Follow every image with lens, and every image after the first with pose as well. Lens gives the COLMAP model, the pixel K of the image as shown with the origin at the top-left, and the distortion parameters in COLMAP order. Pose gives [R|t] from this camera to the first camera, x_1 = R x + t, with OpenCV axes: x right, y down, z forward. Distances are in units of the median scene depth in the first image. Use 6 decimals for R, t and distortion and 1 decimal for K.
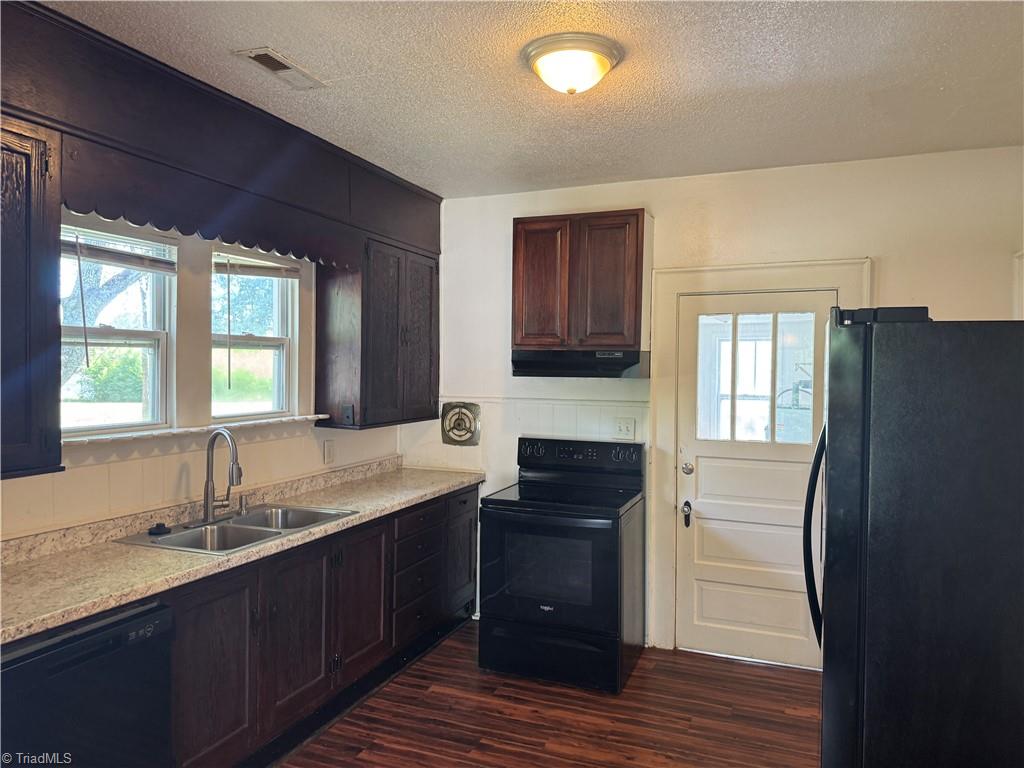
lens RADIAL K [[722.1, 0, 520.2], [0, 722.1, 380.8], [0, 0, 1]] dist [0.058998, -0.072582]
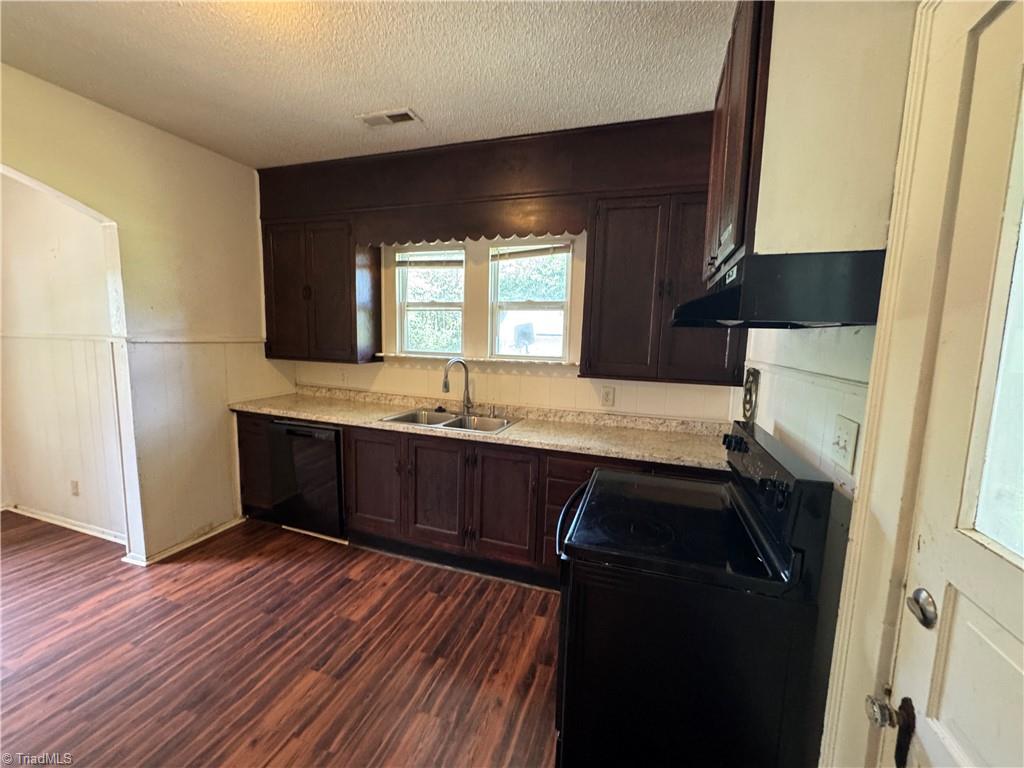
lens RADIAL K [[413.3, 0, 514.6], [0, 413.3, 383.5], [0, 0, 1]] dist [-0.003355, 0.000422]
pose [[0.045427, 0.106202, -0.993306, 0.476174], [-0.050247, 0.993317, 0.103906, 0.016752], [0.997703, 0.045191, 0.050459, 0.976279]]
